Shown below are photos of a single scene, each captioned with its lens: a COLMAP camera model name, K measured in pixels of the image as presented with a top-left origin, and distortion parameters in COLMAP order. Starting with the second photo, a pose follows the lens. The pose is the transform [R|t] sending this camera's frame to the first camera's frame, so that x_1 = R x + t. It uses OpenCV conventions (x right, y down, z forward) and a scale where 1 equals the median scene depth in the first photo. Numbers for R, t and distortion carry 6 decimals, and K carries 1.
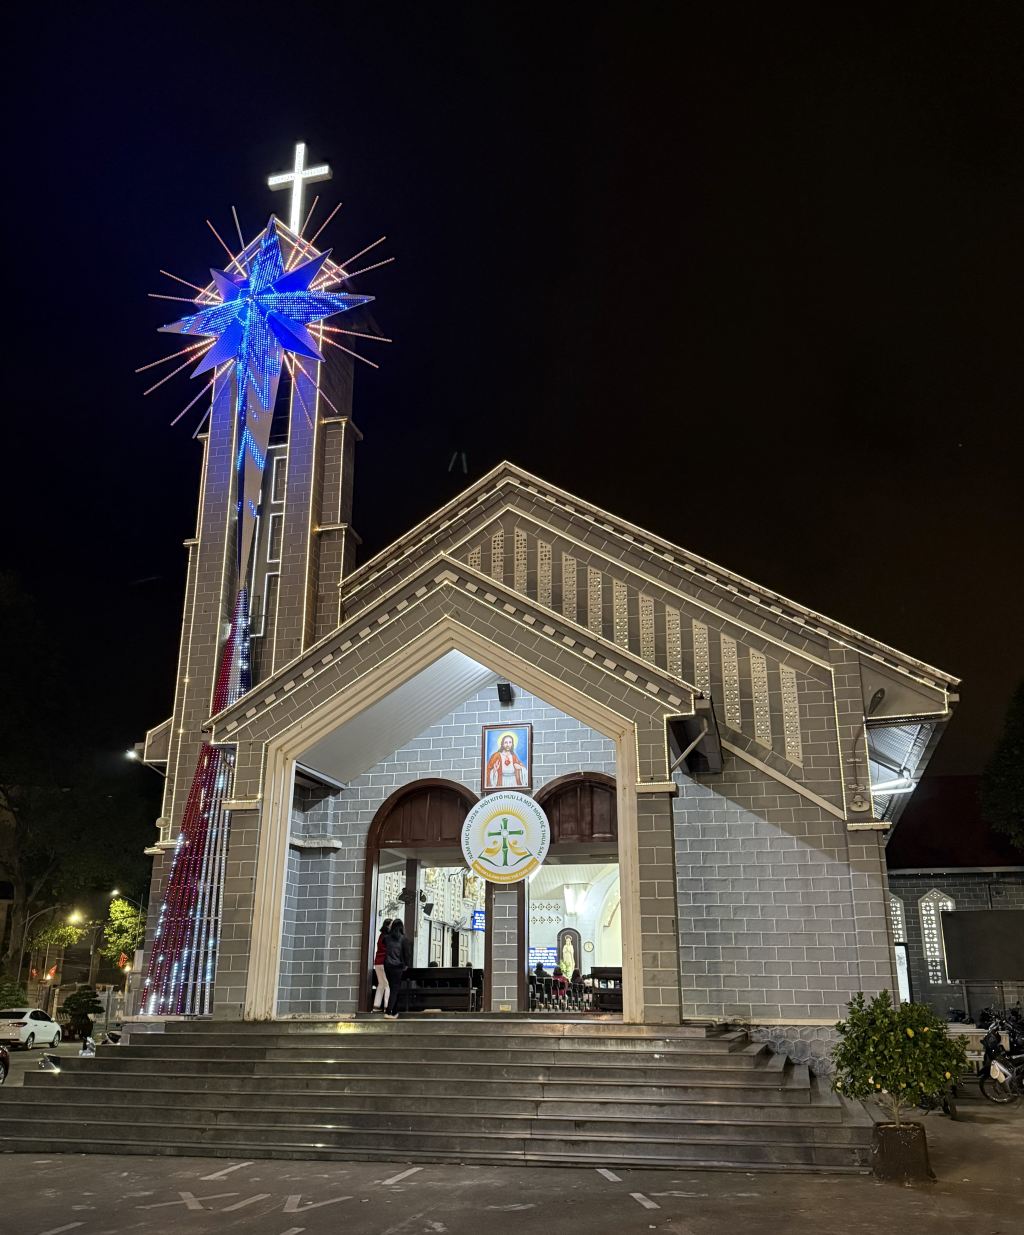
lens RADIAL K [[1053.7, 0, 534.4], [0, 1053.7, 682.8], [0, 0, 1]] dist [0.081680, 0.005933]
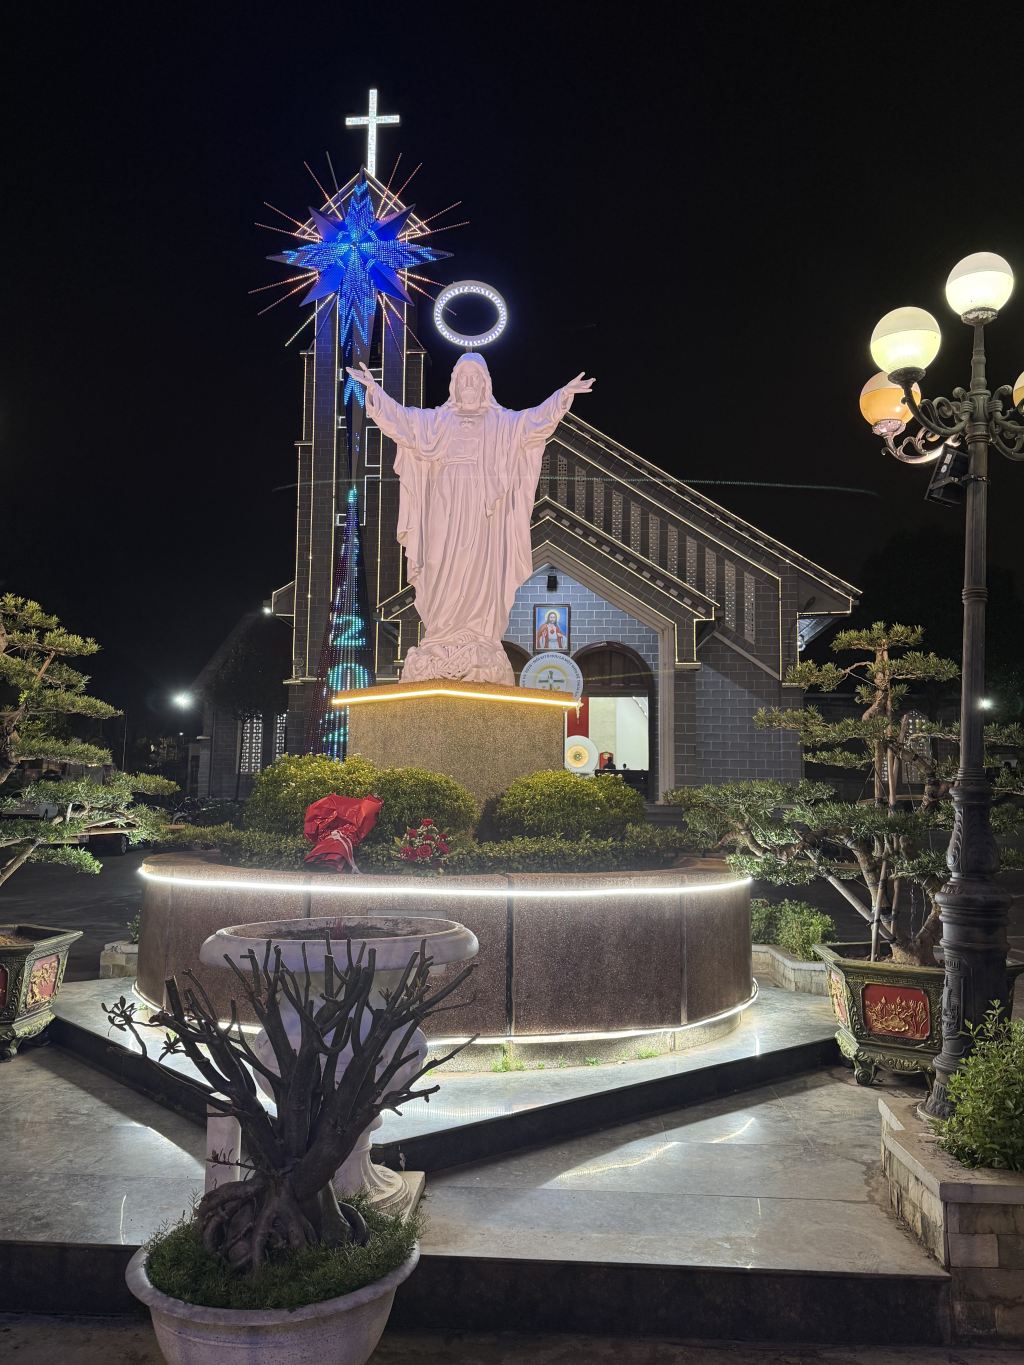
lens RADIAL K [[1075.0, 0, 514.3], [0, 1075.0, 697.2], [0, 0, 1]] dist [0.082895, -0.044100]
pose [[0.985845, 0.024937, 0.165797, -0.315955], [-0.058724, 0.977594, 0.202141, -0.128662], [-0.157041, -0.209016, 0.965220, -0.413577]]
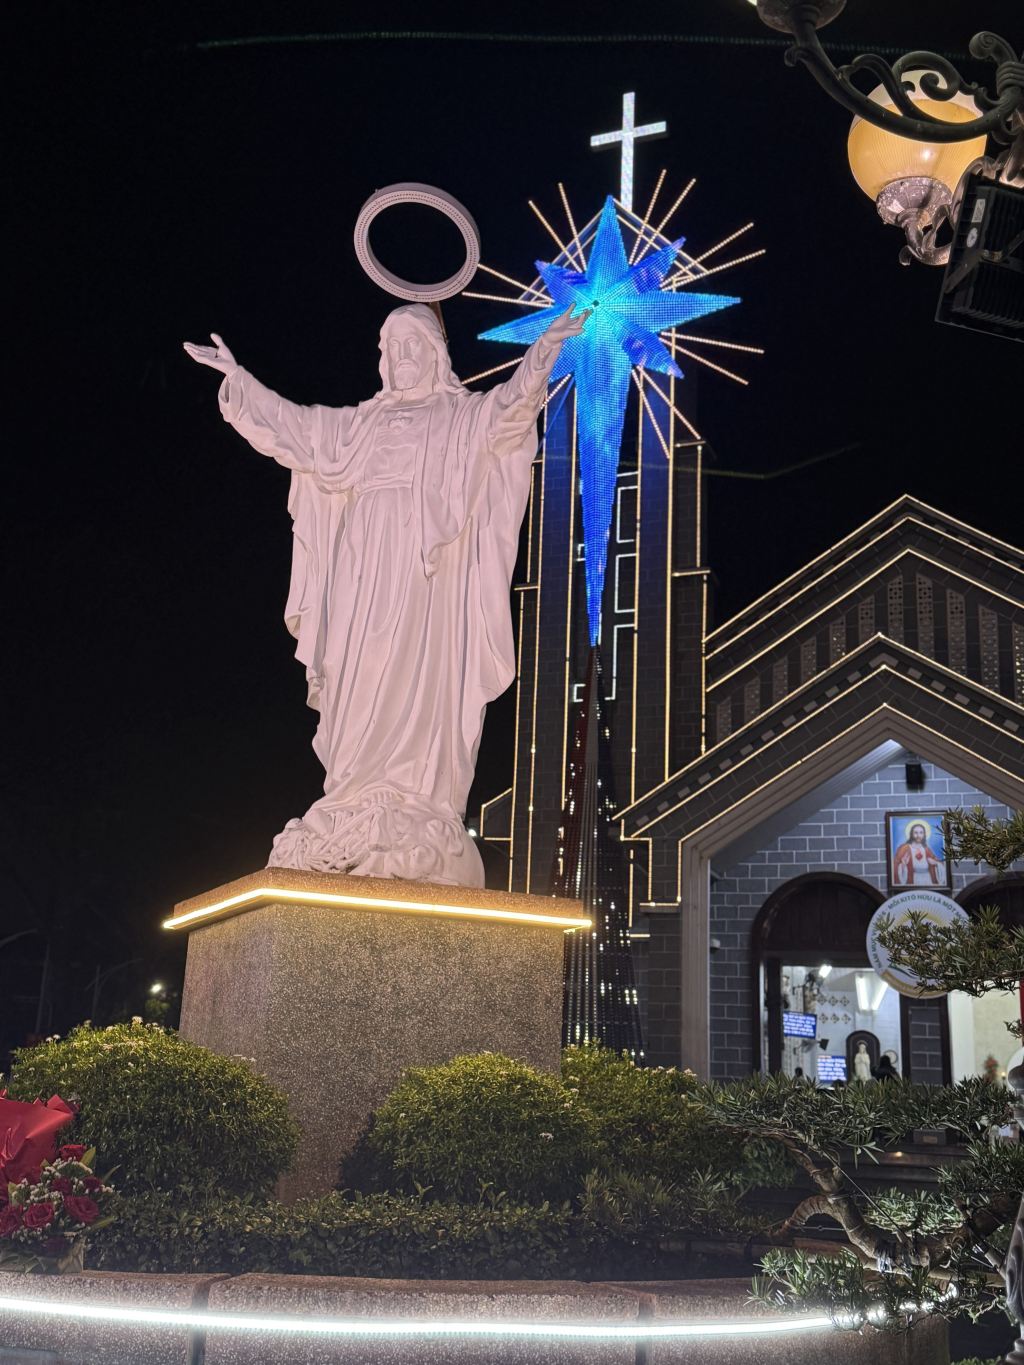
lens RADIAL K [[1578.8, 0, 508.9], [0, 1578.8, 687.3], [0, 0, 1]] dist [0.139851, 0.000000]
pose [[0.992922, 0.004710, -0.118672, -0.204755], [-0.001323, 0.999590, 0.028608, -0.099246], [0.118758, -0.028249, 0.992521, -0.328470]]
